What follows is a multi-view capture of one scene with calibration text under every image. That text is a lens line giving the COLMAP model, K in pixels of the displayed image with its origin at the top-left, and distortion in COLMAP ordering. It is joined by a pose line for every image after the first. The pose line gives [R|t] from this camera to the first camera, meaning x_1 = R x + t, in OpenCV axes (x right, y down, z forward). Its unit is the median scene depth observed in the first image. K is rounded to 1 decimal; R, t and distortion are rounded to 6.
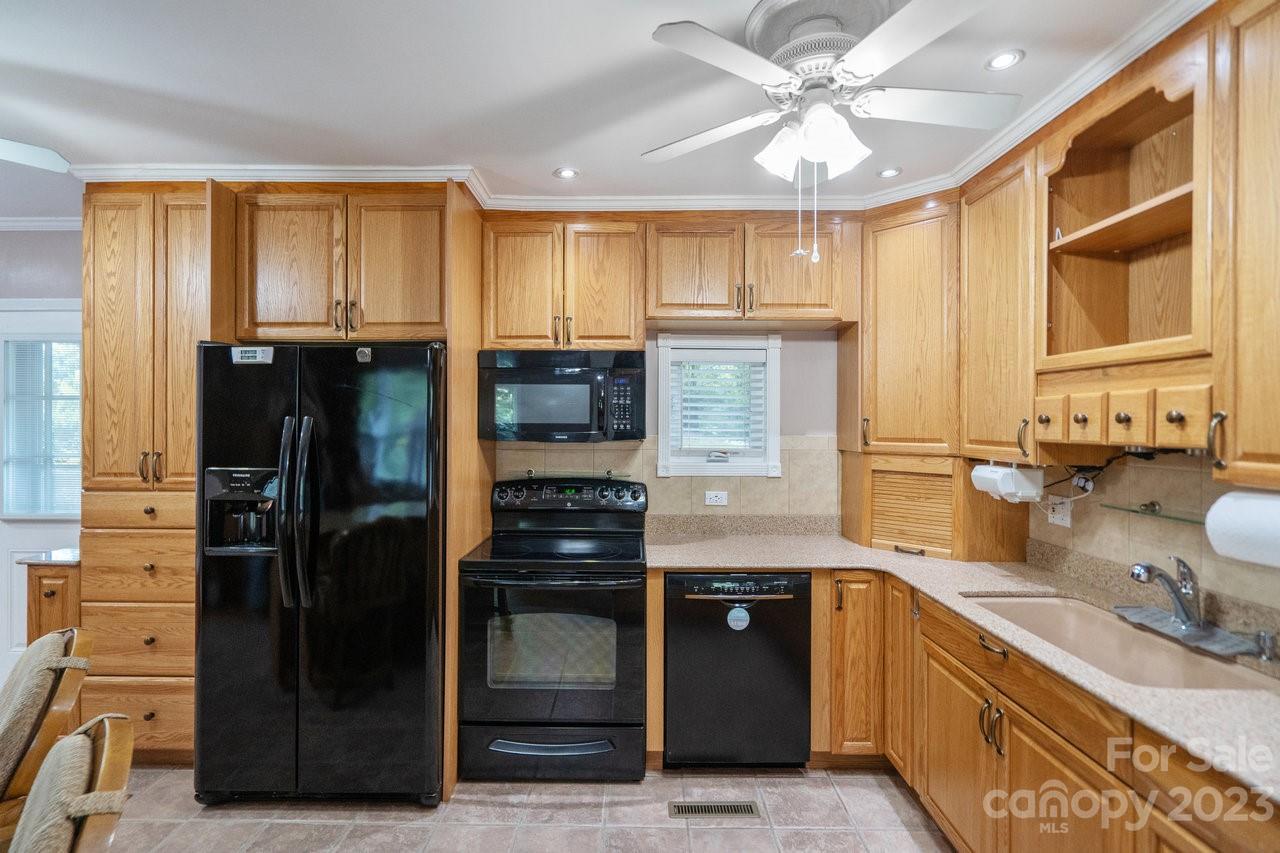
lens RADIAL K [[595.9, 0, 632.7], [0, 595.9, 423.2], [0, 0, 1]] dist [-0.002709, 0.003287]
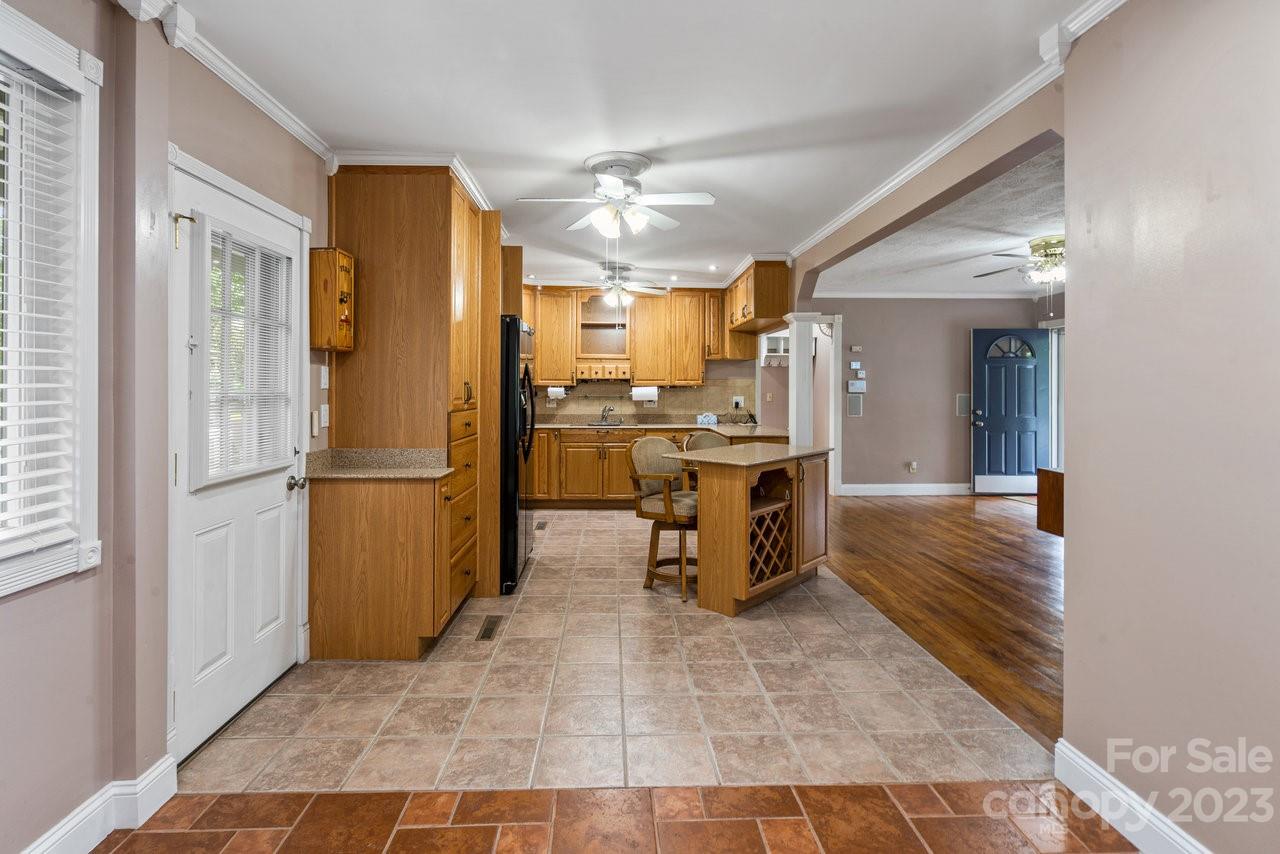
lens RADIAL K [[595.9, 0, 642.1], [0, 595.9, 389.0], [0, 0, 1]] dist [-0.002709, 0.003287]
pose [[-0.062928, -0.004867, 0.998006, -2.200166], [-0.002744, 0.999985, 0.004703, 0.058044], [-0.998014, -0.002442, -0.062940, 0.678372]]
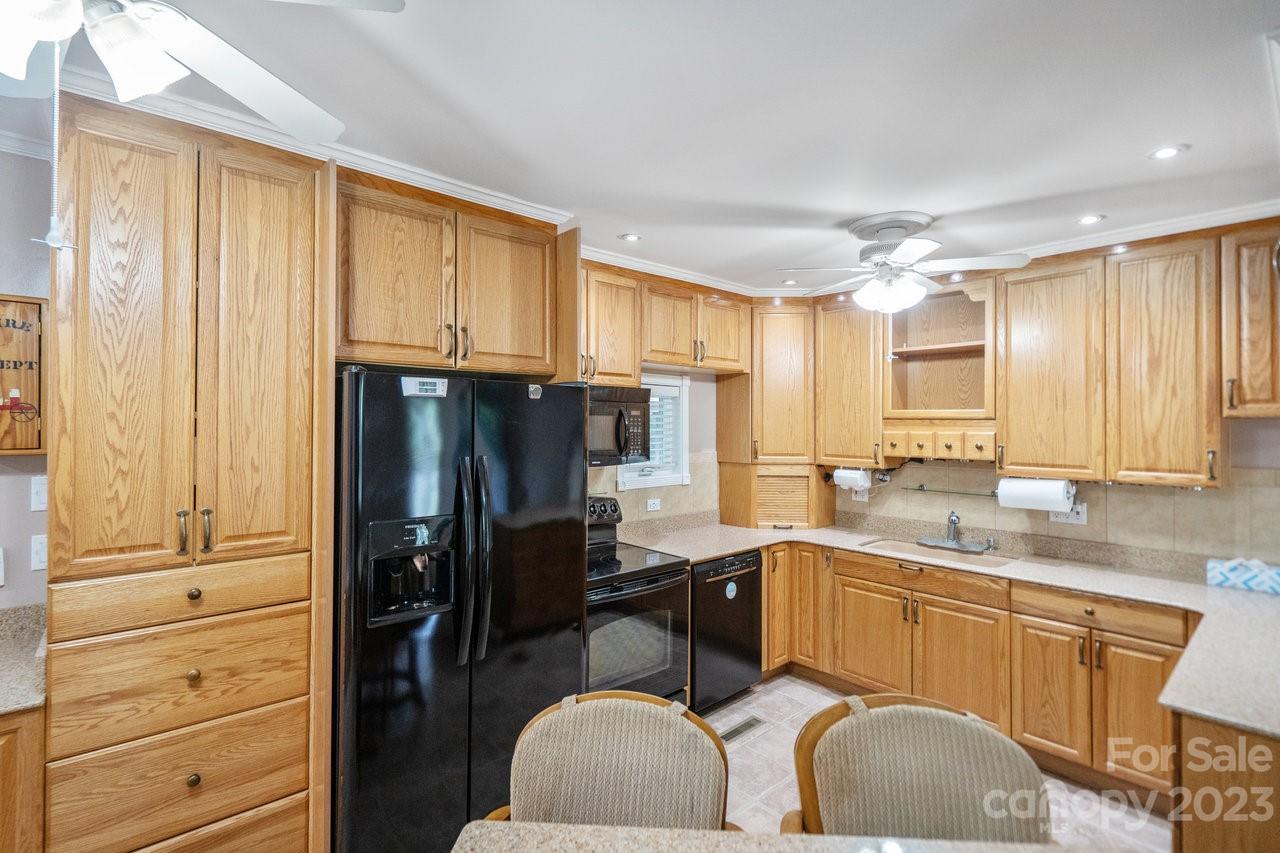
lens RADIAL K [[595.9, 0, 639.1], [0, 595.9, 421.4], [0, 0, 1]] dist [-0.002709, 0.003287]
pose [[0.739243, 0.003475, 0.673429, -0.891888], [-0.001325, 0.999992, -0.003706, -0.054289], [-0.673437, 0.001847, 0.739242, 0.127206]]
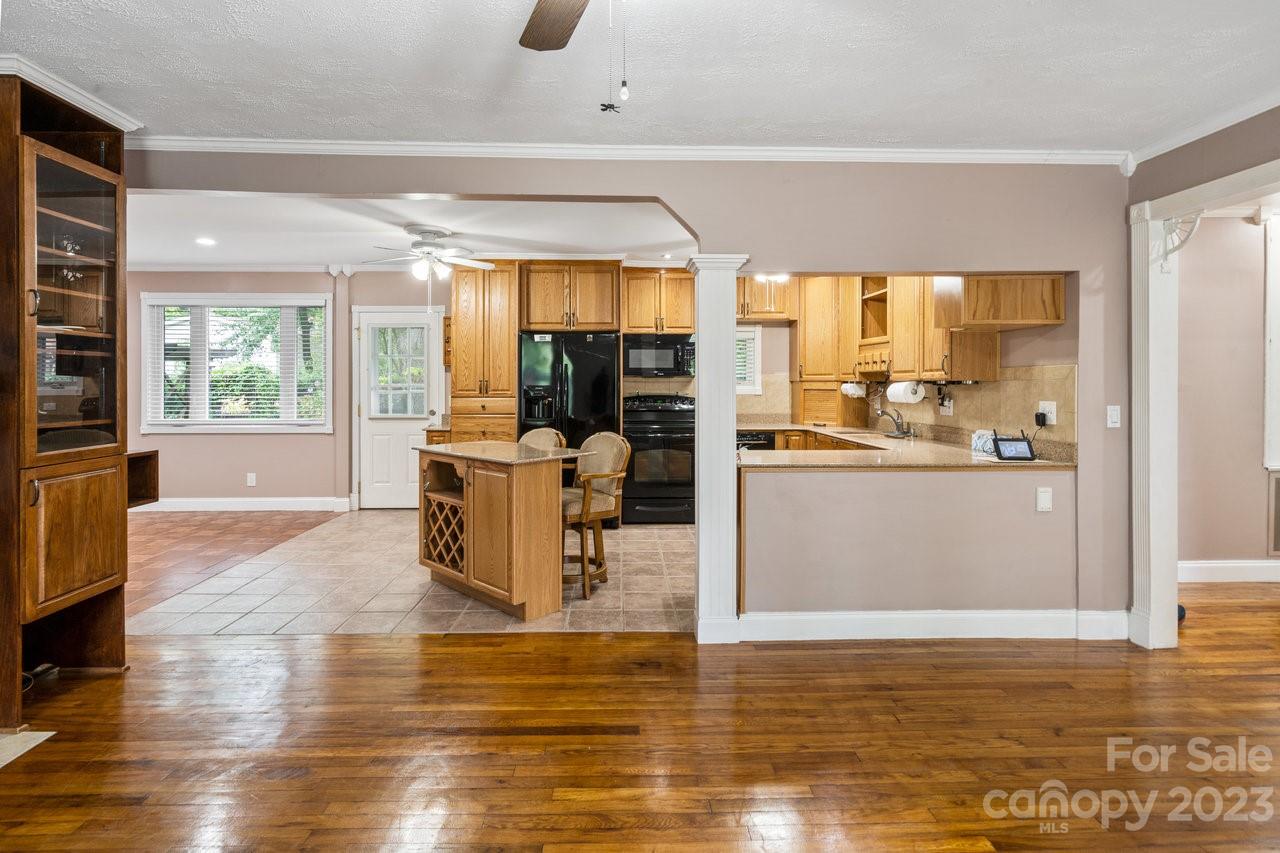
lens RADIAL K [[595.9, 0, 634.5], [0, 595.9, 384.7], [0, 0, 1]] dist [-0.002709, 0.003287]
pose [[0.999370, -0.003736, 0.035303, -0.318285], [0.003653, 0.999990, 0.002413, 0.061614], [-0.035312, -0.002283, 0.999374, -1.261693]]
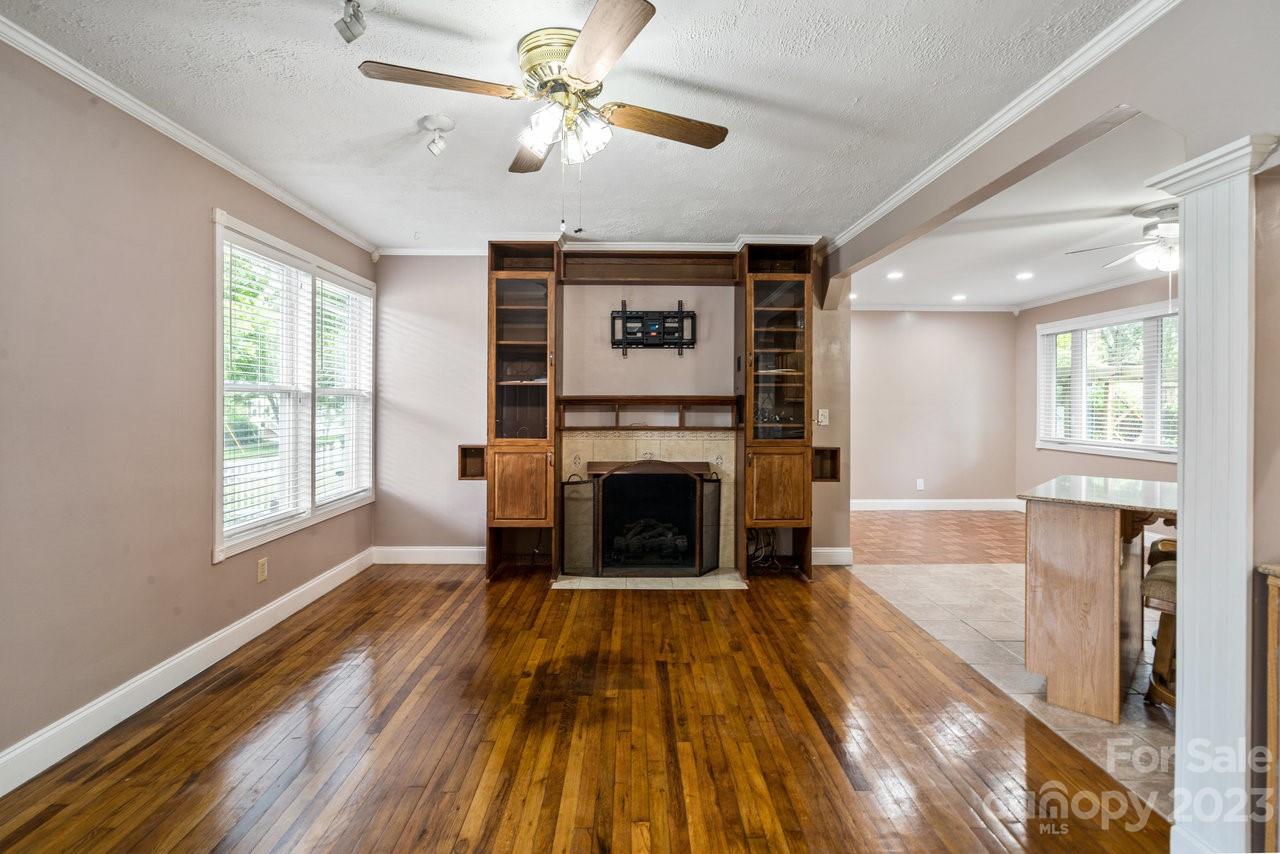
lens RADIAL K [[595.9, 0, 641.6], [0, 595.9, 405.8], [0, 0, 1]] dist [-0.002709, 0.003287]
pose [[0.022171, -0.001213, -0.999753, 0.525272], [-0.004803, 0.999988, -0.001319, 0.073779], [0.999743, 0.004831, 0.022165, -0.667403]]
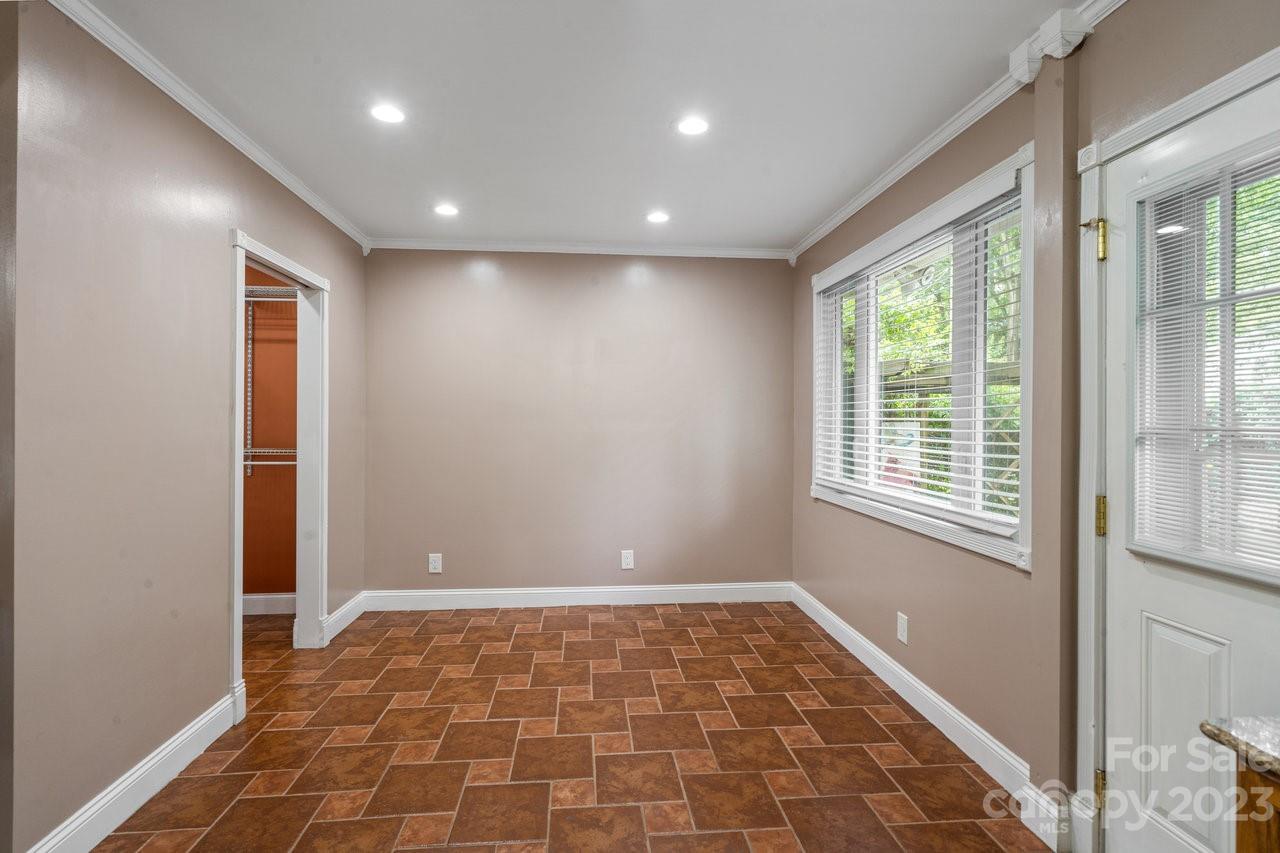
lens RADIAL K [[595.9, 0, 635.0], [0, 595.9, 419.2], [0, 0, 1]] dist [-0.002709, 0.003287]
pose [[0.096944, -0.002614, -0.995286, -0.734921], [-0.004406, 0.999986, -0.003056, 0.062508], [0.995280, 0.004681, 0.096931, 0.650597]]
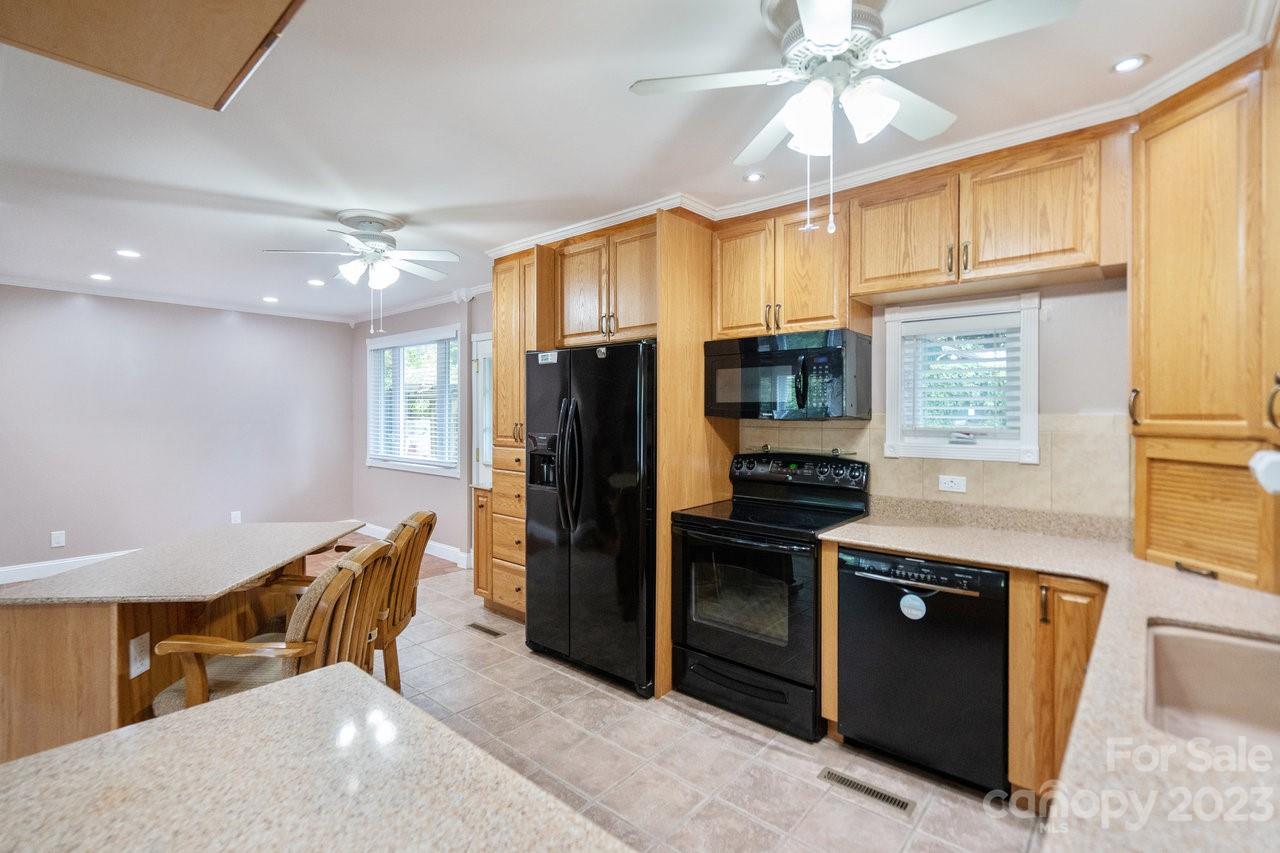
lens RADIAL K [[595.9, 0, 628.0], [0, 595.9, 414.8], [0, 0, 1]] dist [-0.002709, 0.003287]
pose [[0.751487, -0.000227, -0.659748, 0.452581], [0.001512, 0.999998, 0.001379, 0.024618], [0.659746, -0.002034, 0.751486, 0.002598]]
